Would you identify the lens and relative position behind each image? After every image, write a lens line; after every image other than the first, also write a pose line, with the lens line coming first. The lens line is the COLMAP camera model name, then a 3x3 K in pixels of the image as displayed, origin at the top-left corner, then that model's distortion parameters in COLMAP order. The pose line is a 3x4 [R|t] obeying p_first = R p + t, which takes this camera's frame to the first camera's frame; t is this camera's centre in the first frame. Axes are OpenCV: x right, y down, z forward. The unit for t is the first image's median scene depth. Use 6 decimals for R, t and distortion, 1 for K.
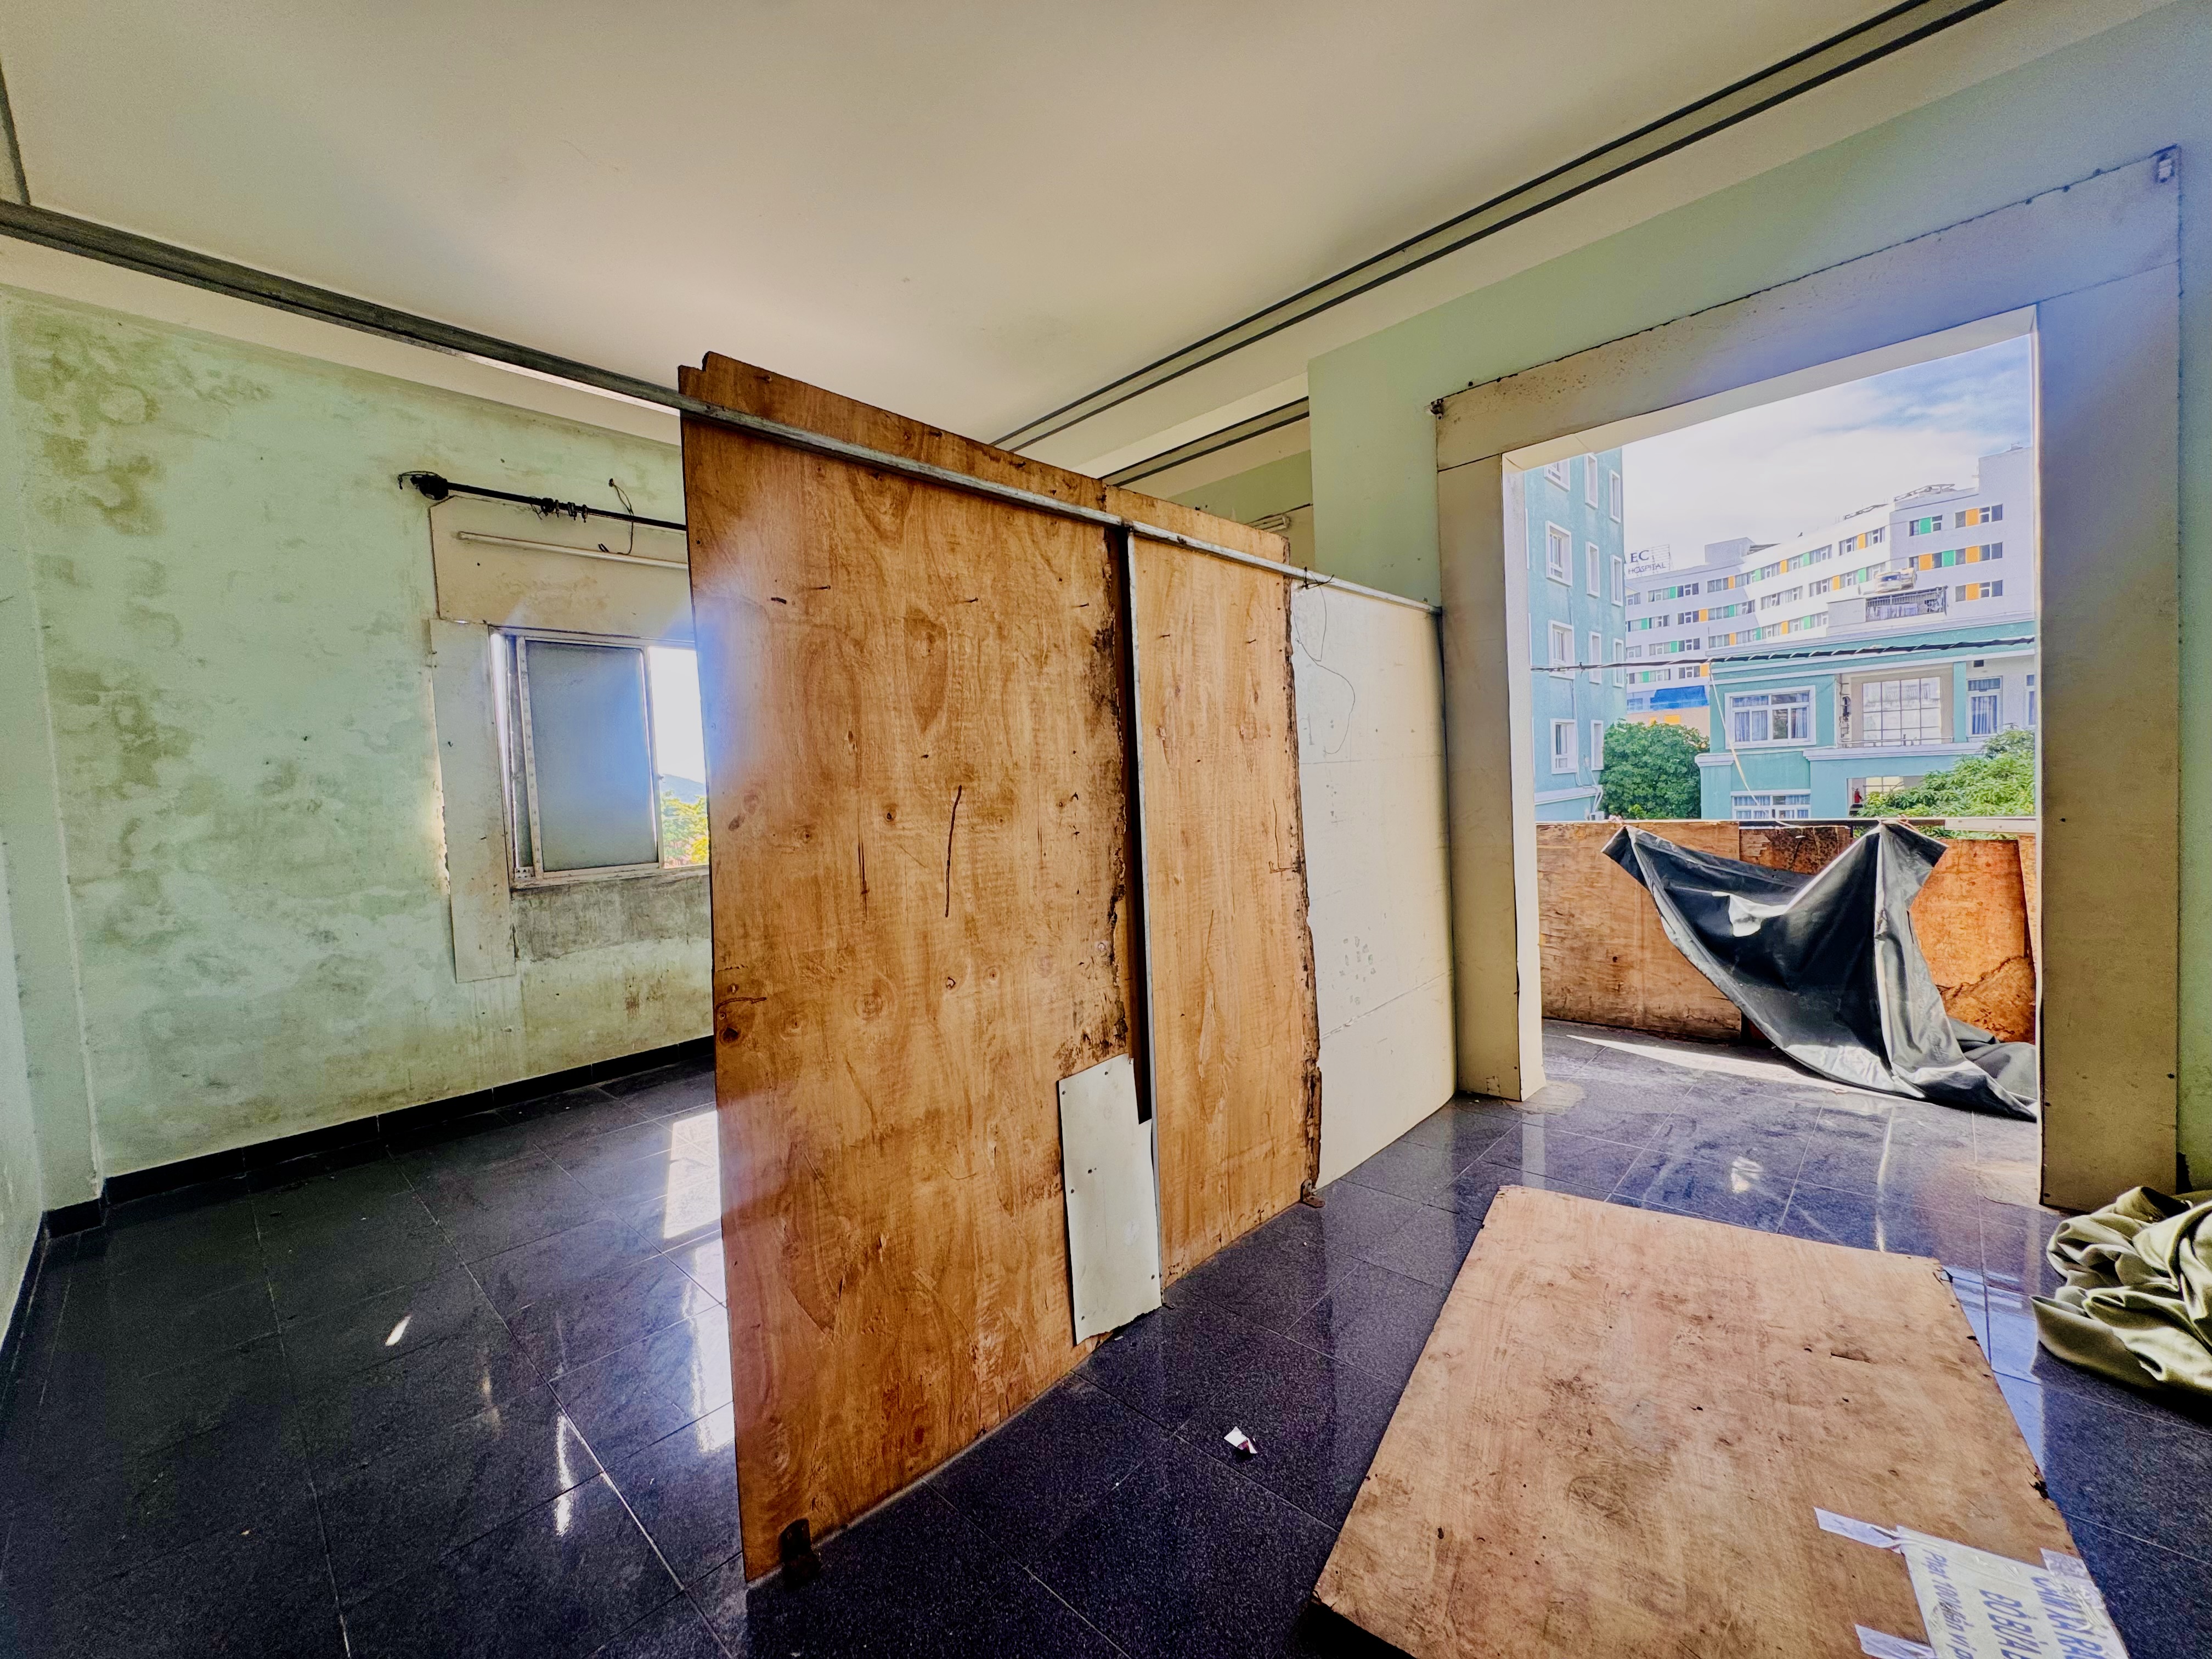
lens RADIAL K [[888.0, 0, 1106.3], [0, 888.0, 832.5], [0, 0, 1]] dist [-0.002835, -0.000200]
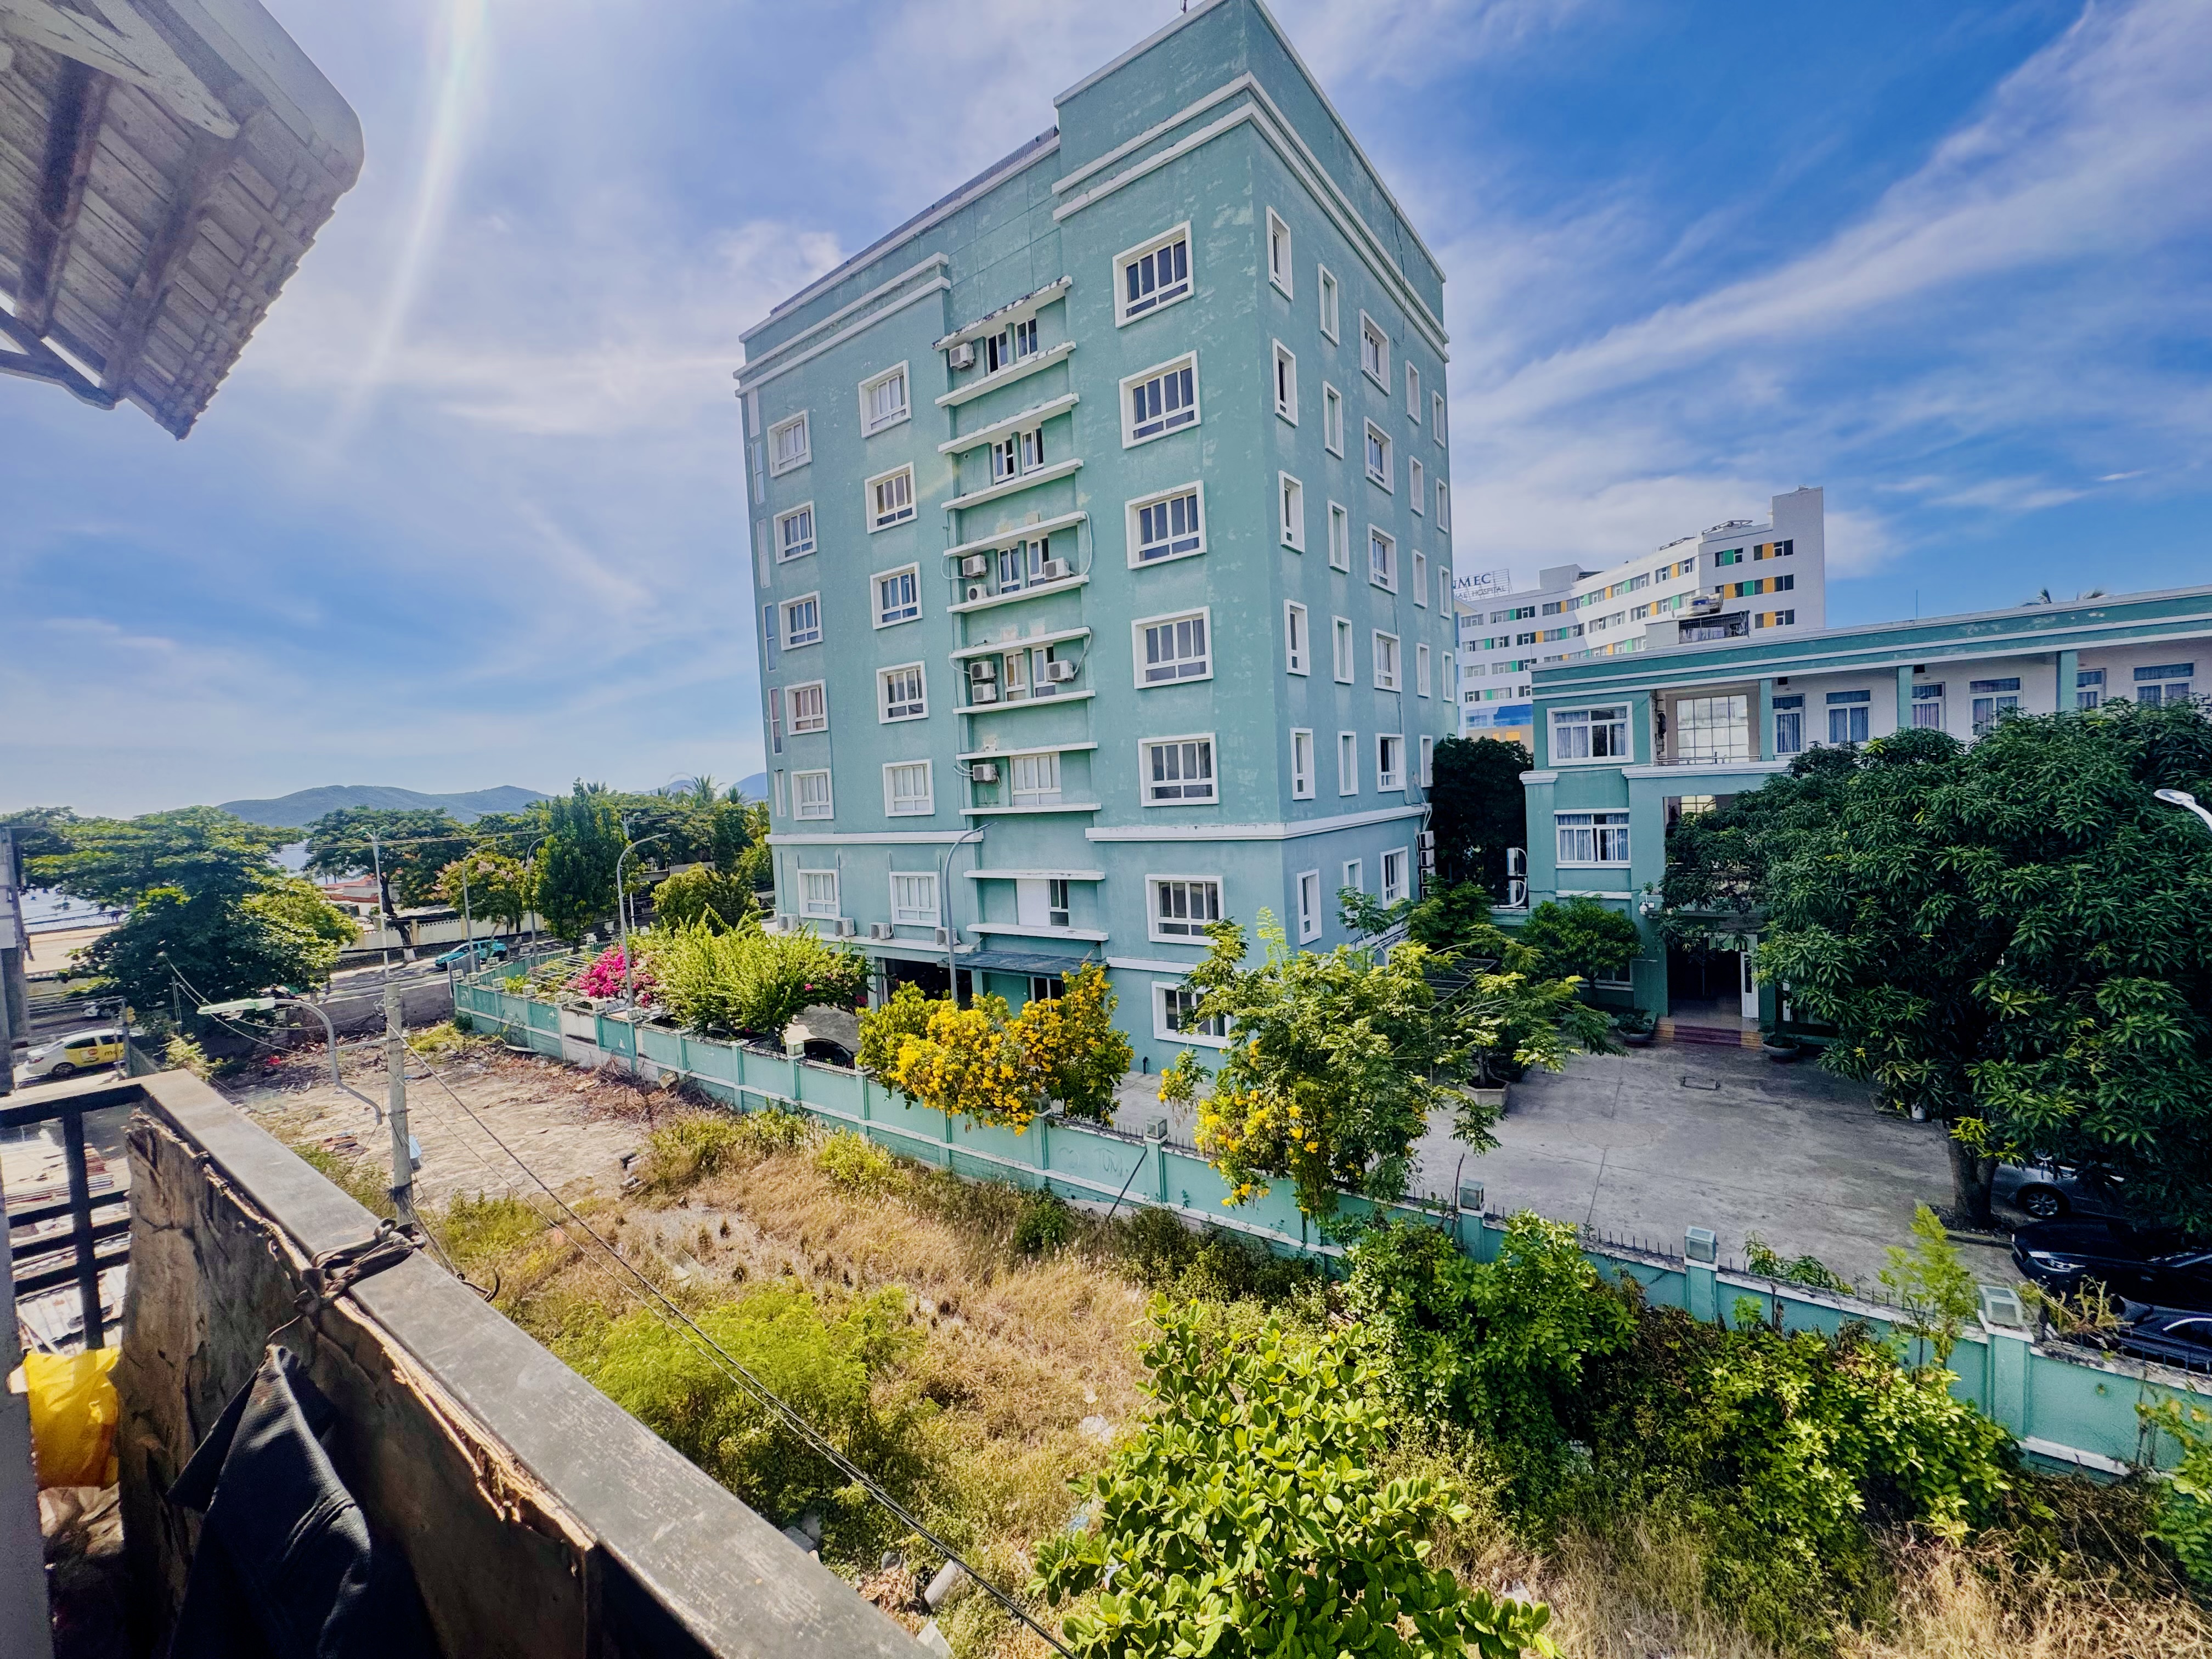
lens RADIAL K [[888.0, 0, 1106.3], [0, 888.0, 832.5], [0, 0, 1]] dist [-0.002835, -0.000200]
pose [[0.991267, -0.005998, 0.131731, 0.568729], [0.007769, 0.999886, -0.012929, -0.081018], [-0.131639, 0.013840, 0.991201, 0.650419]]
